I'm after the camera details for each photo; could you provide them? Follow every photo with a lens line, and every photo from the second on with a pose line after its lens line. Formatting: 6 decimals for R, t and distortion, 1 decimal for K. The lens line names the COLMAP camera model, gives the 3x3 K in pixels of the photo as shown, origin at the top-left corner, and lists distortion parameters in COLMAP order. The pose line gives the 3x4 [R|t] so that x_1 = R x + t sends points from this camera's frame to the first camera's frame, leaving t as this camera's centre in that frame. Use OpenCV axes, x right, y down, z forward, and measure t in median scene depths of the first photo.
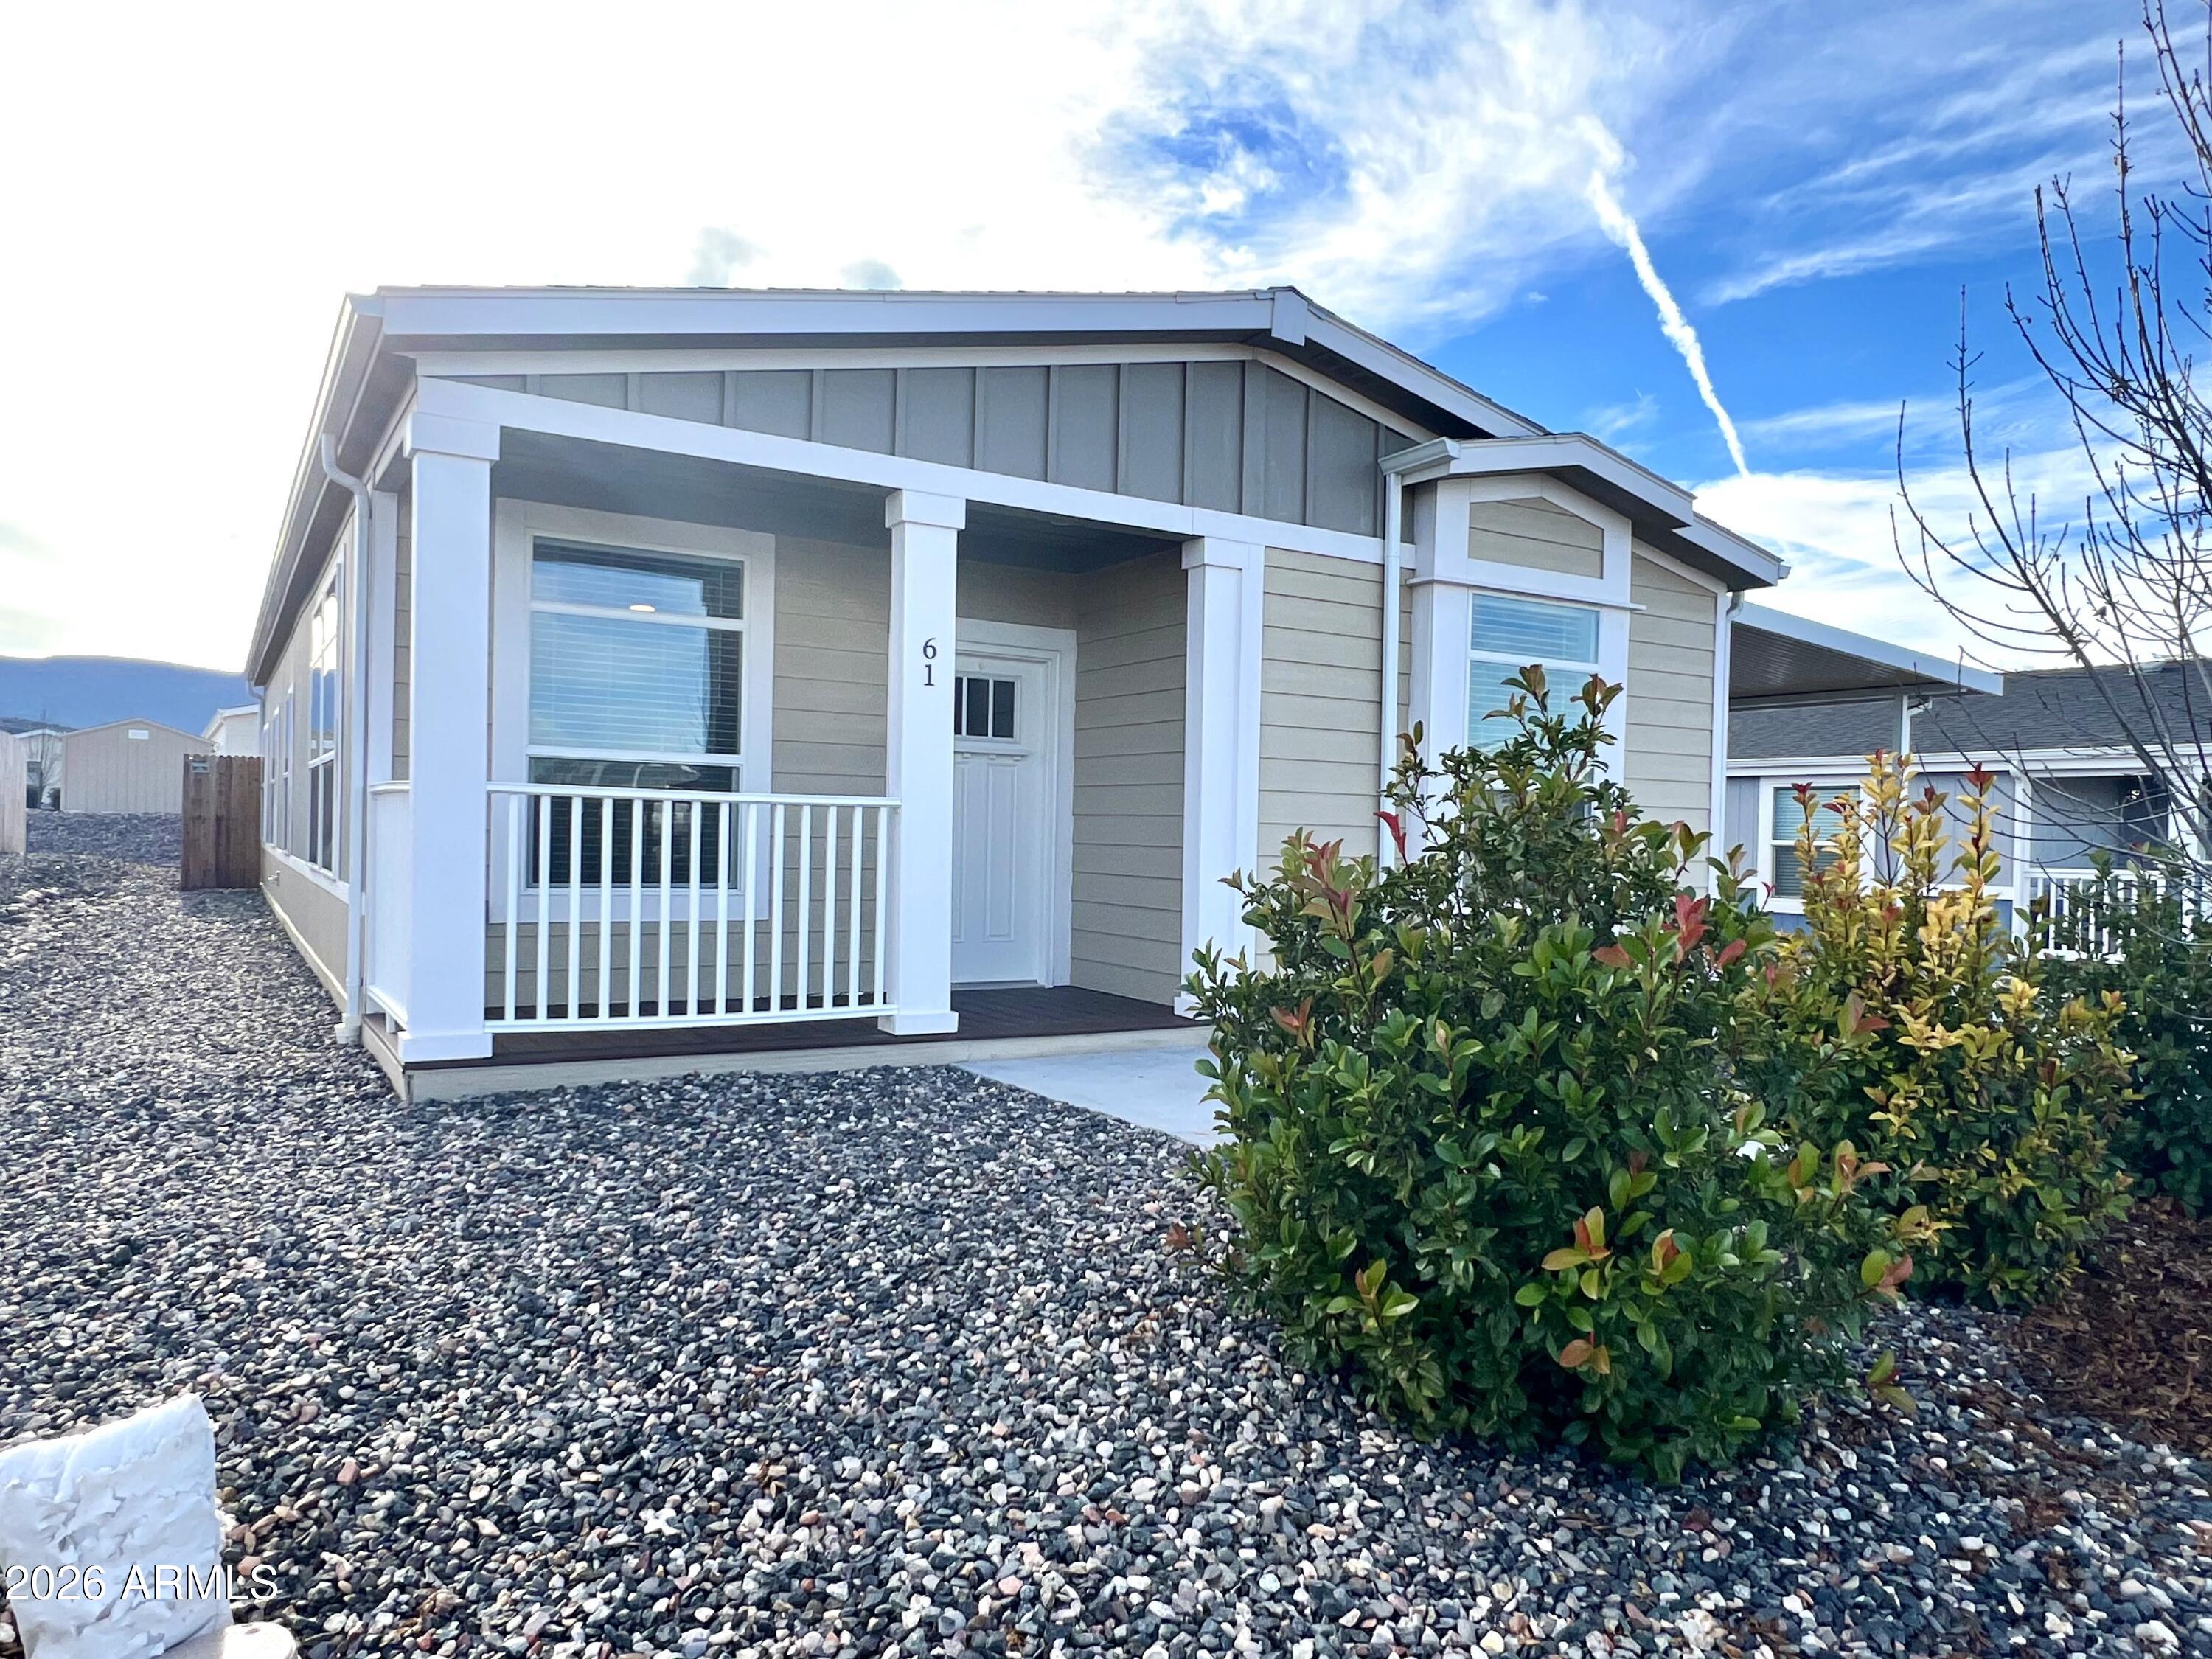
lens RADIAL K [[1441.3, 0, 1103.9], [0, 1441.3, 827.8], [0, 0, 1]] dist [-0.000492, -0.004565]
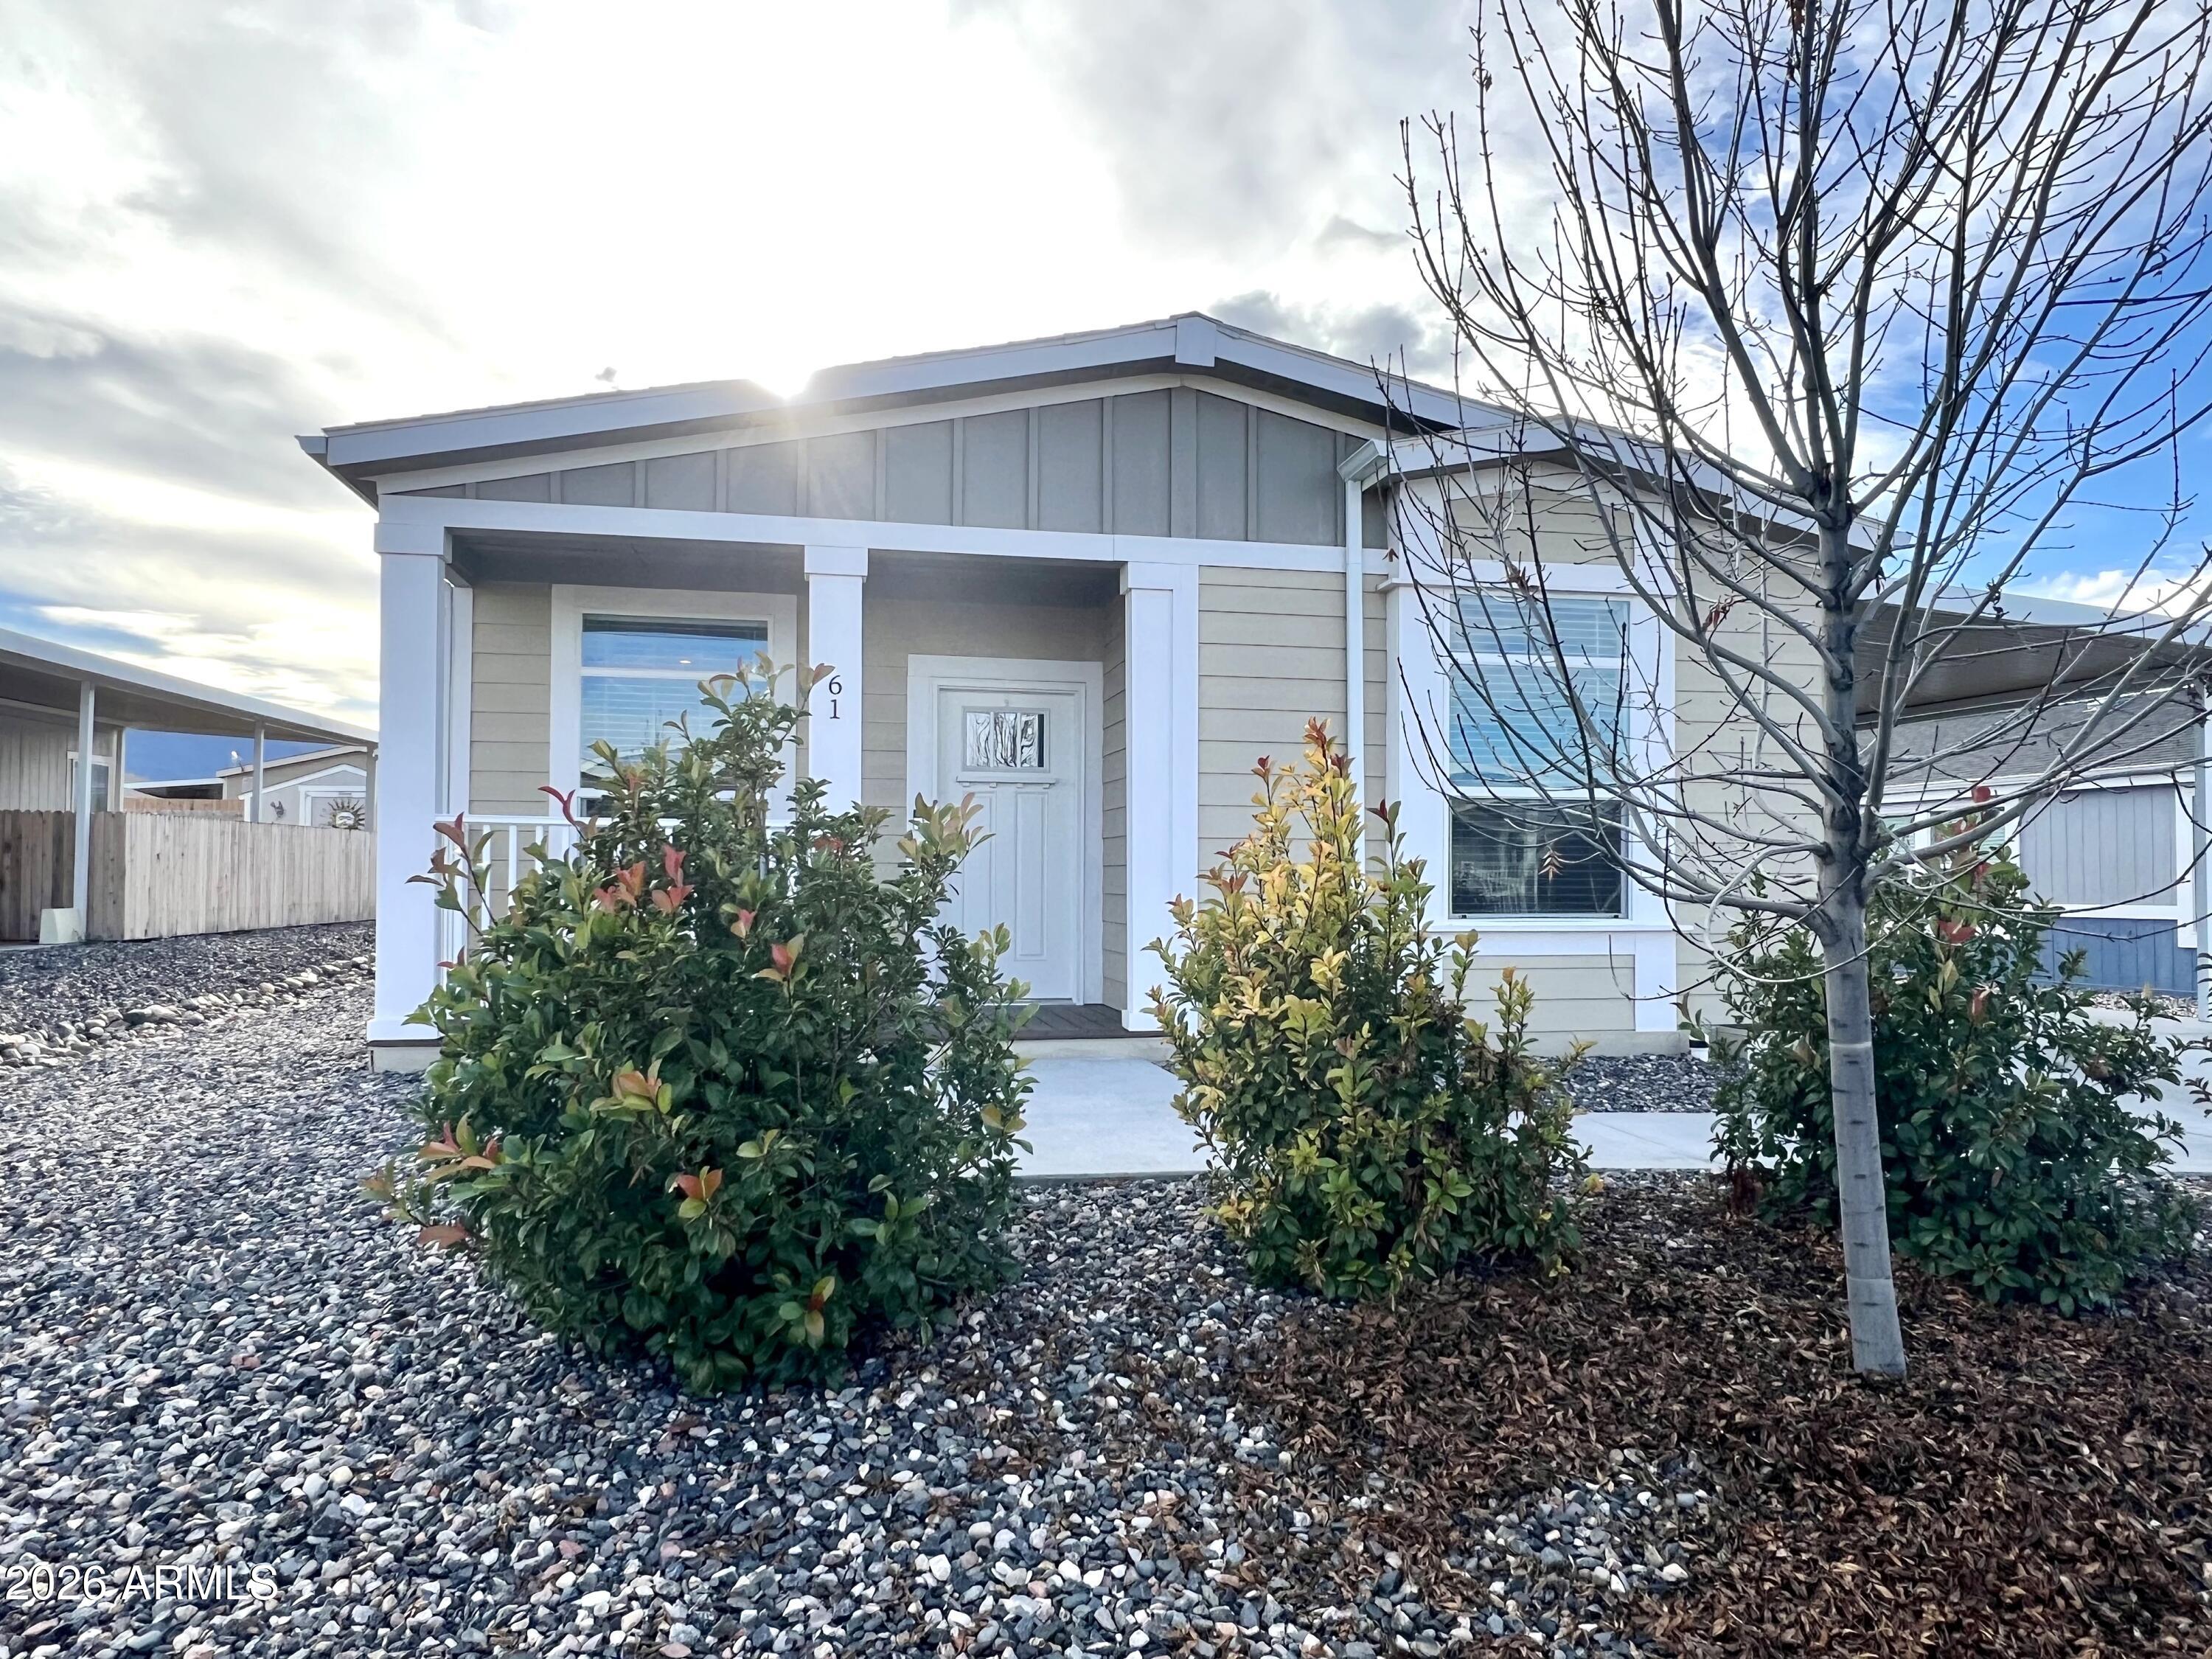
lens RADIAL K [[1441.3, 0, 1111.0], [0, 1441.3, 836.6], [0, 0, 1]] dist [-0.000492, -0.004565]
pose [[0.941296, -0.028495, -0.336378, 0.388283], [0.018652, 0.999299, -0.032459, 0.027577], [0.337067, 0.024279, 0.941168, 0.025892]]
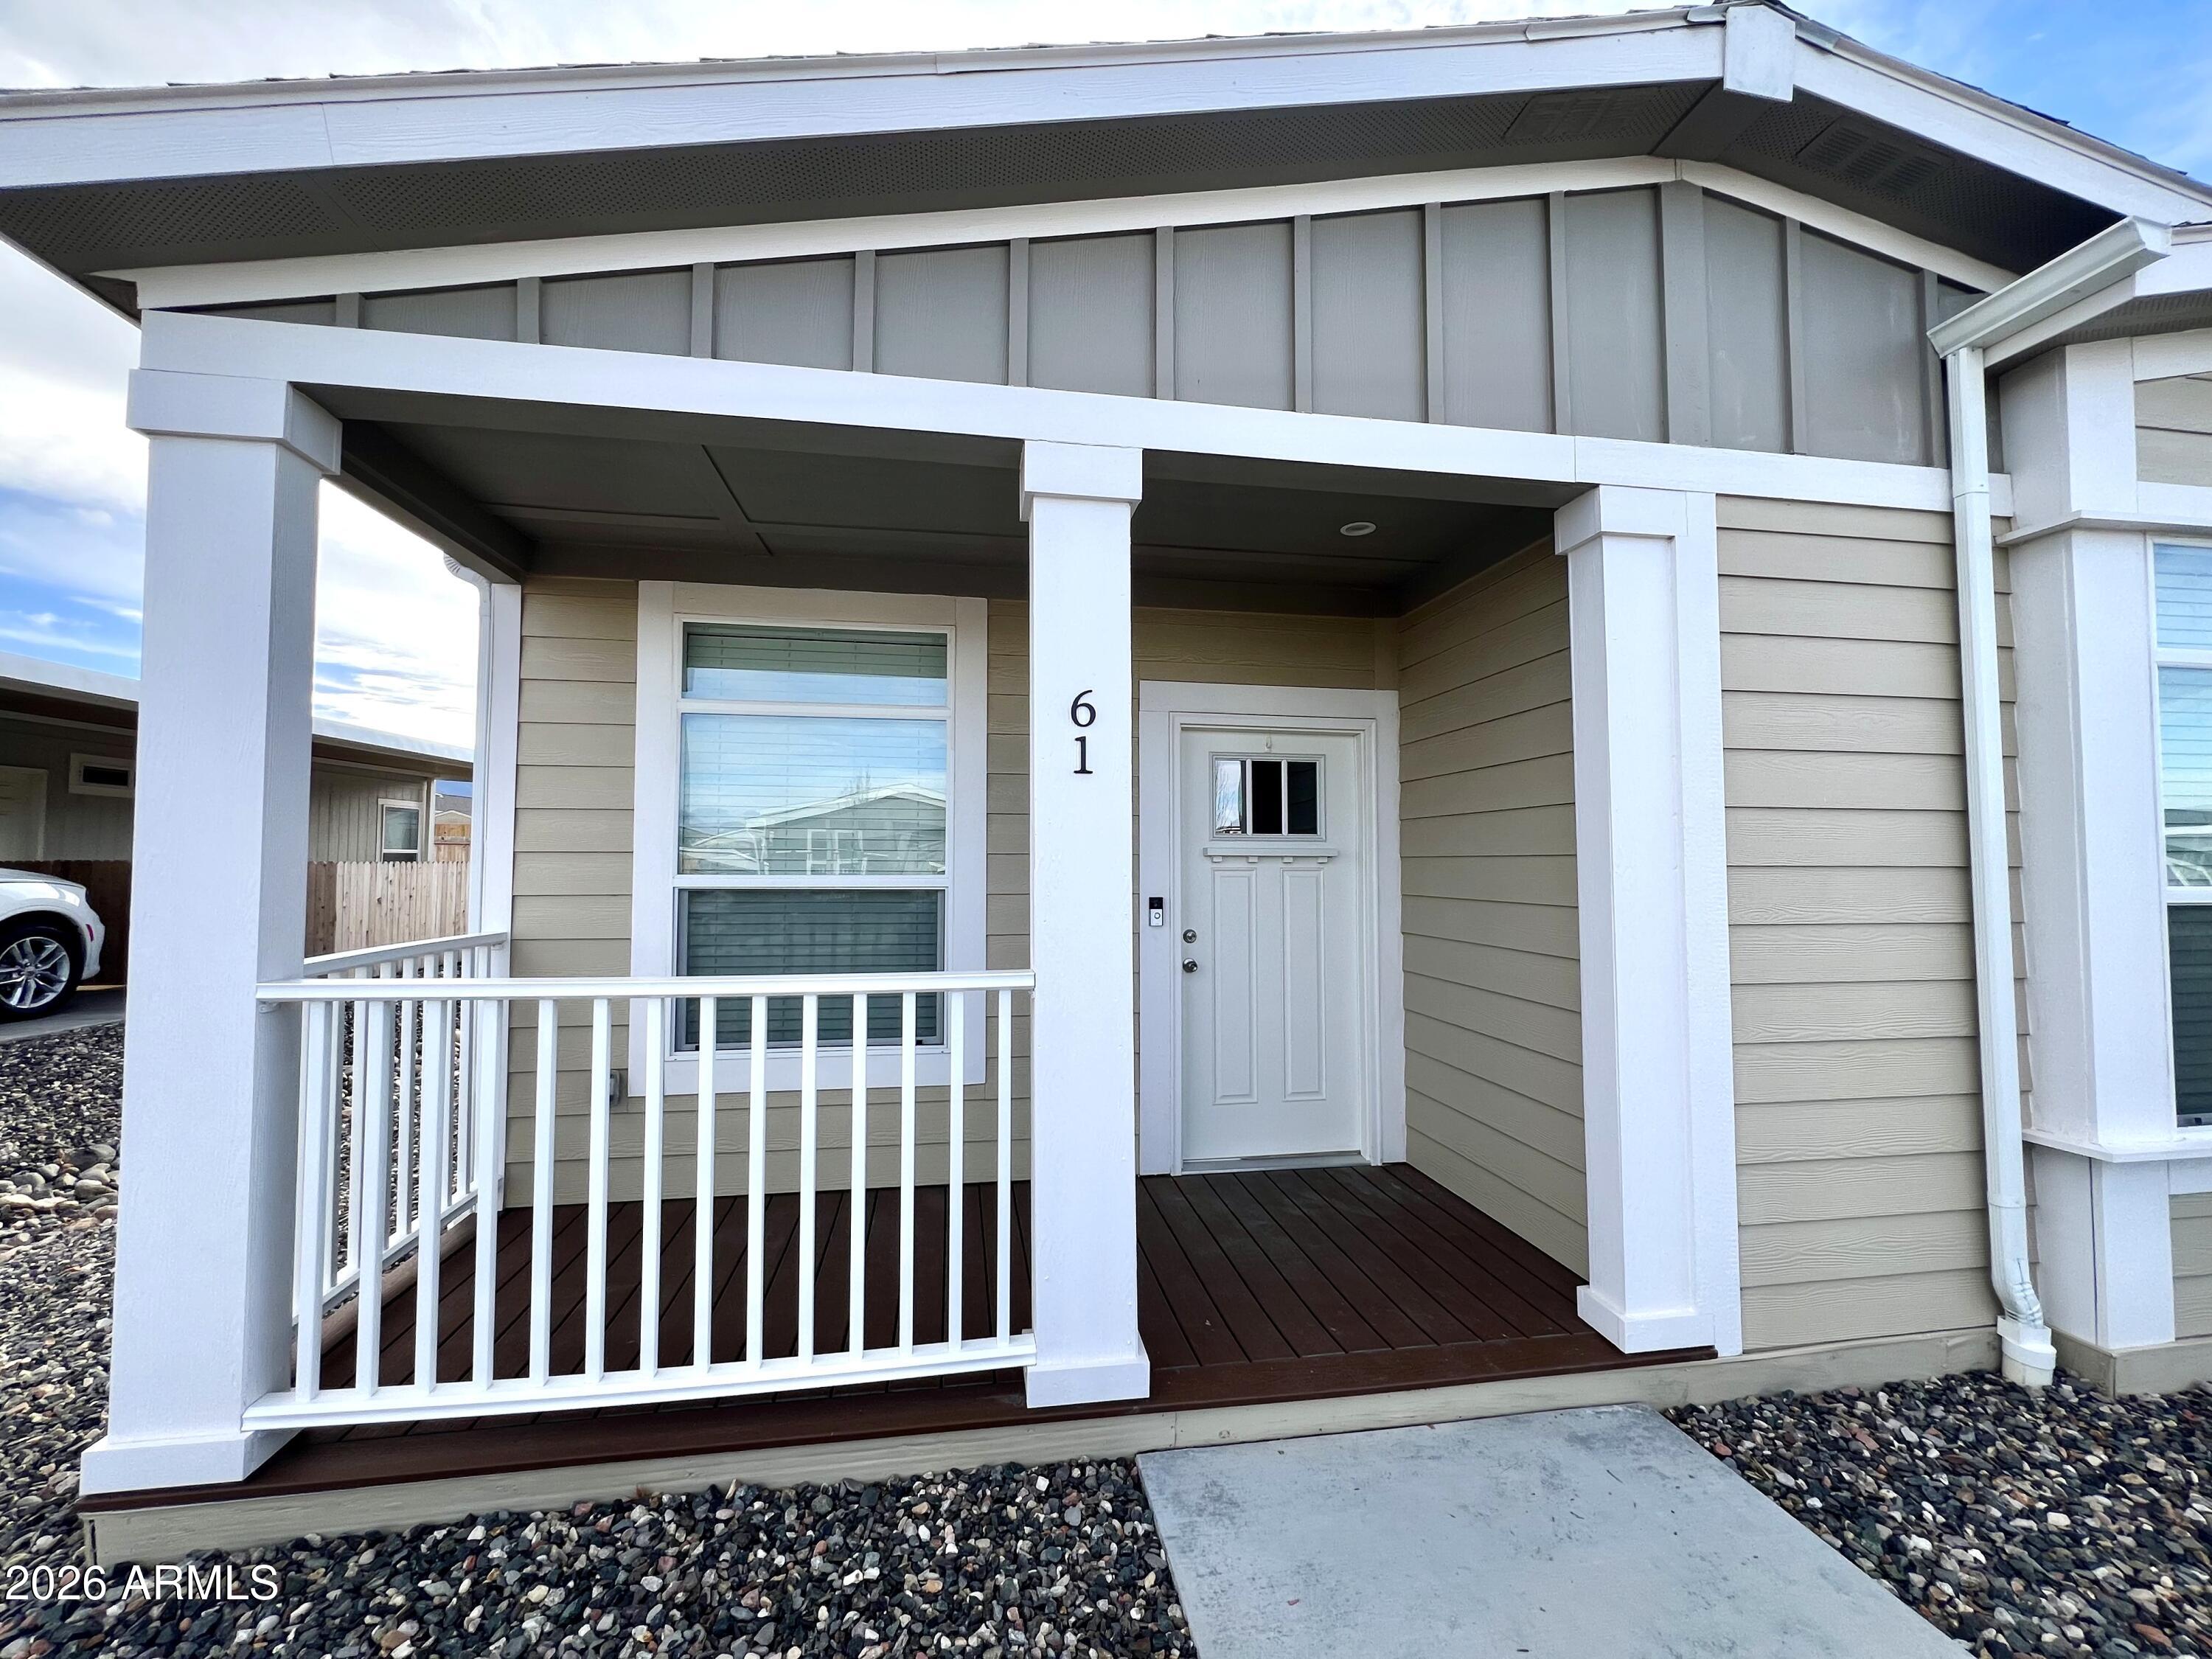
lens RADIAL K [[893.3, 0, 1105.6], [0, 893.3, 822.2], [0, 0, 1]] dist [0.000801, -0.000015]
pose [[0.923654, -0.039083, -0.381229, 0.018417], [0.020739, 0.998426, -0.052109, -0.053035], [0.382665, 0.040224, 0.923011, 0.585180]]
